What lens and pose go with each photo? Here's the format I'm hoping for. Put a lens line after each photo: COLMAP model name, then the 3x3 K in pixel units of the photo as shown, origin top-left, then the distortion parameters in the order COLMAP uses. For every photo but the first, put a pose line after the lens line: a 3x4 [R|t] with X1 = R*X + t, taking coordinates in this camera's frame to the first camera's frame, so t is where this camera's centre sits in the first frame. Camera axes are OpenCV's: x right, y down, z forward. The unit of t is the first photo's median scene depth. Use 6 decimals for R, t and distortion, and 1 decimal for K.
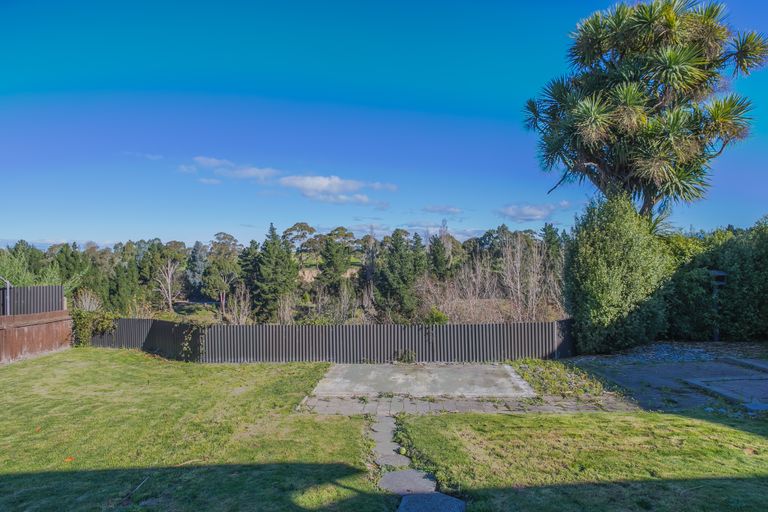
lens RADIAL K [[458.9, 0, 384.0], [0, 458.9, 256.0], [0, 0, 1]] dist [-0.002875, 0.002095]
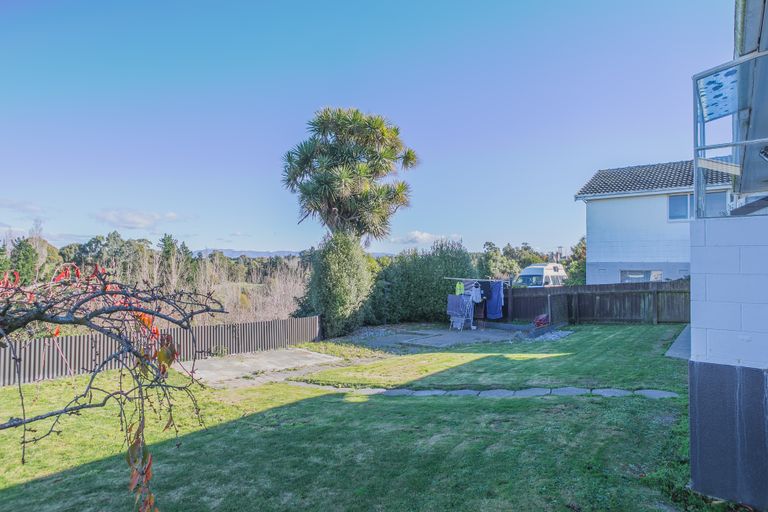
lens RADIAL K [[458.9, 0, 384.0], [0, 458.9, 256.0], [0, 0, 1]] dist [-0.002875, 0.002095]
pose [[0.675347, 0.047717, 0.735955, -0.537748], [-0.028350, 0.998847, -0.038747, 0.004831], [-0.736955, 0.005303, 0.675921, -0.120321]]
